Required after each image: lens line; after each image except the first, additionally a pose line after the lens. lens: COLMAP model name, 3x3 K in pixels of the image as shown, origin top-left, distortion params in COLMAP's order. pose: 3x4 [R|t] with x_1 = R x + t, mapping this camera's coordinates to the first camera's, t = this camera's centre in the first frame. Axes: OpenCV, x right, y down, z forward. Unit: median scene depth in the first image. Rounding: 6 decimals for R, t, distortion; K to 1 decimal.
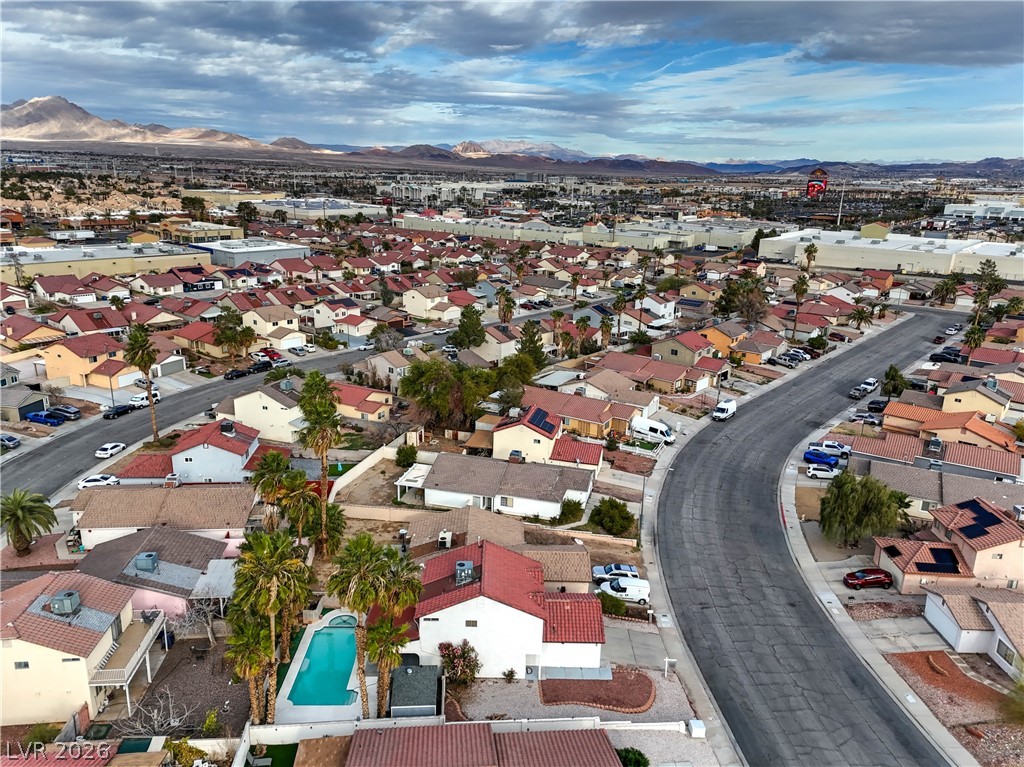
lens RADIAL K [[738.4, 0, 511.2], [0, 738.4, 385.7], [0, 0, 1]] dist [0.088755, -0.049186]
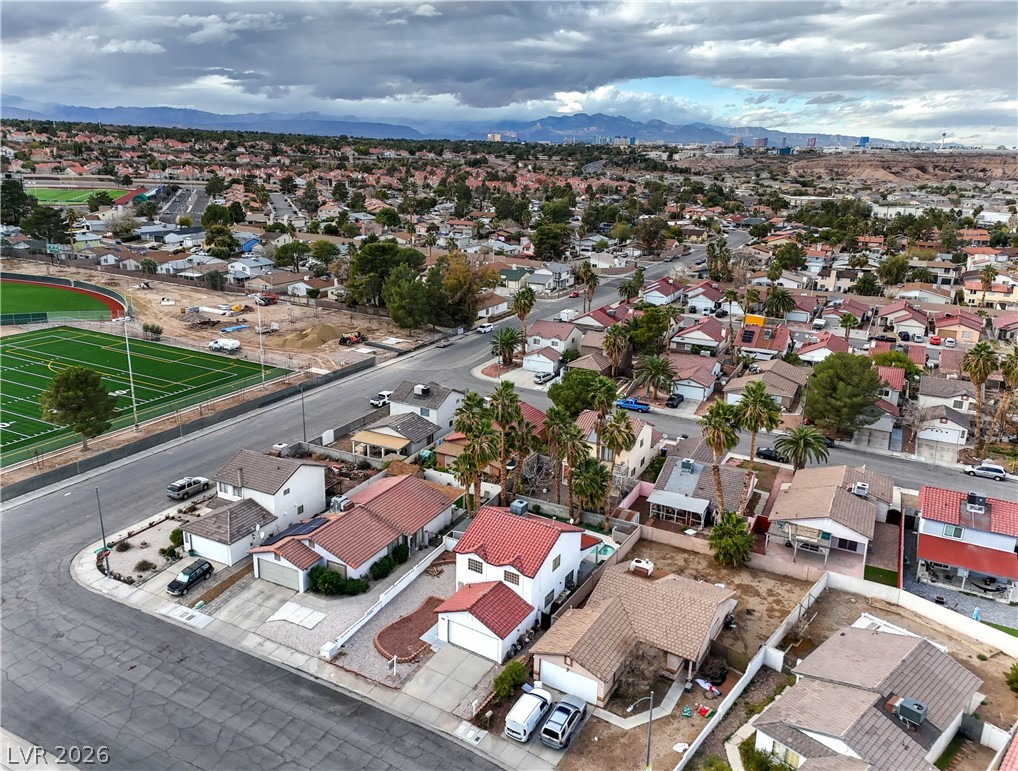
lens RADIAL K [[765.9, 0, 491.4], [0, 765.9, 391.6], [0, 0, 1]] dist [0.090879, -0.047398]
pose [[-0.535110, 0.211820, -0.817796, 0.320141], [-0.280229, 0.868735, 0.408377, -0.137656], [0.796950, 0.447697, -0.405511, 0.485021]]
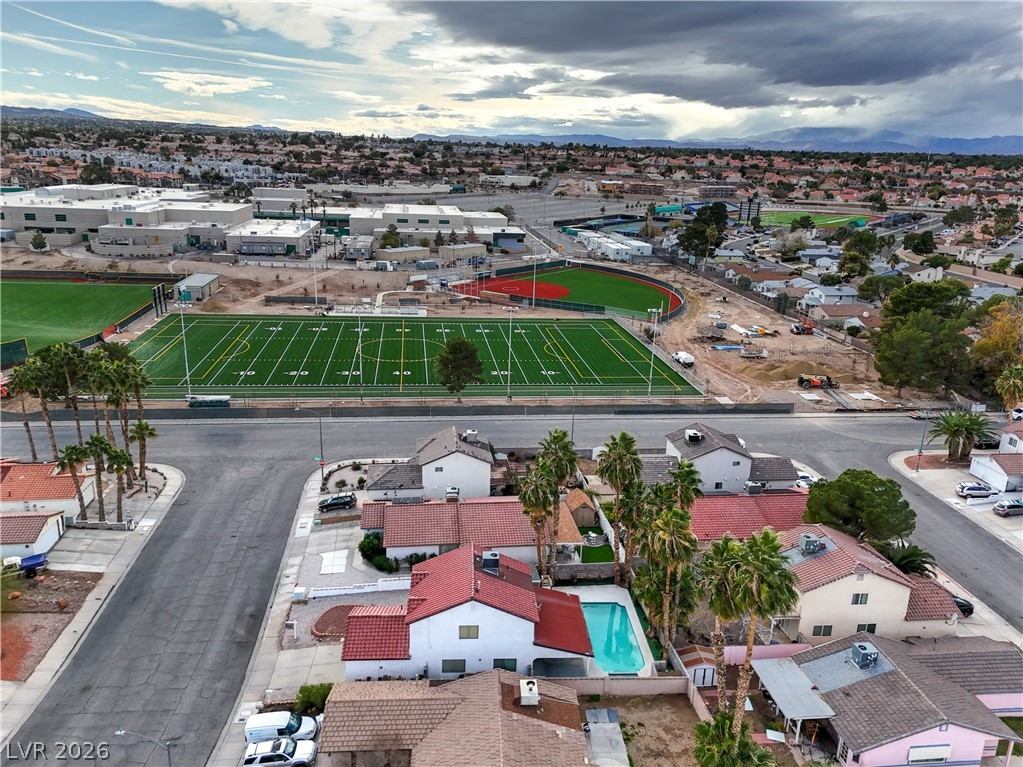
lens RADIAL K [[737.7, 0, 512.2], [0, 737.7, 385.0], [0, 0, 1]] dist [0.088755, -0.049186]
pose [[-0.997003, -0.043516, -0.063959, -0.005680], [-0.071740, 0.829457, 0.553945, -0.186569], [0.028945, 0.556873, -0.830093, 0.608946]]
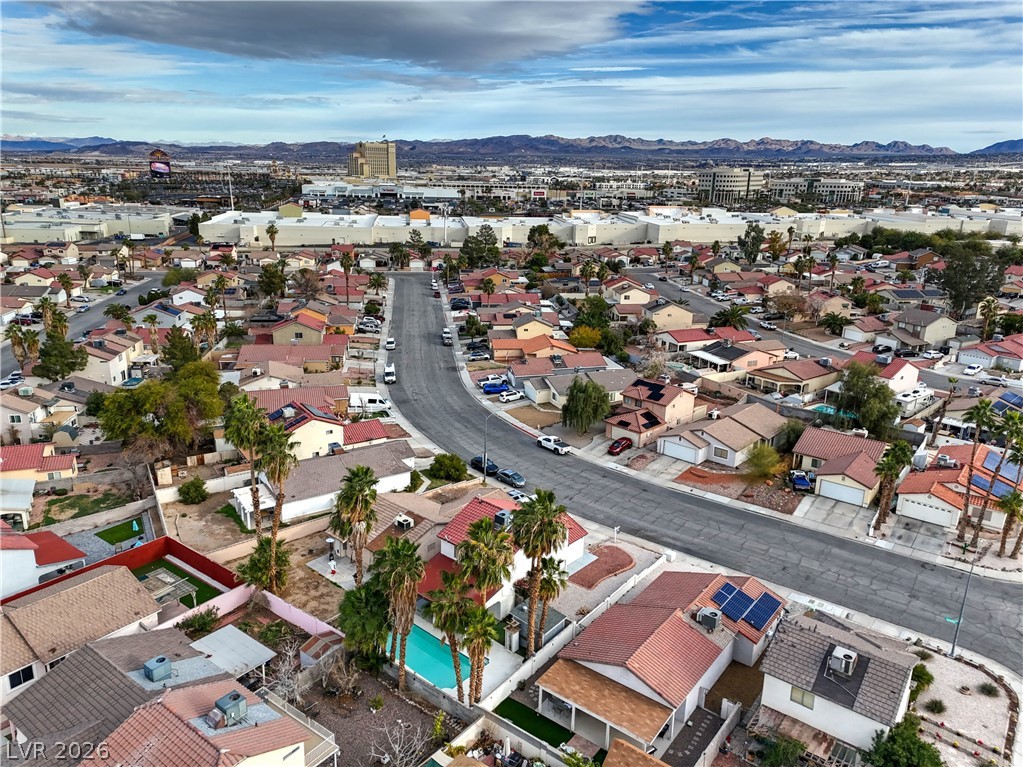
lens RADIAL K [[737.7, 0, 513.3], [0, 737.7, 388.0], [0, 0, 1]] dist [0.088755, -0.049186]
pose [[0.672979, -0.230178, 0.702935, -0.287418], [0.211380, 0.970563, 0.115441, -0.027219], [-0.708814, 0.070897, 0.701823, 0.060440]]
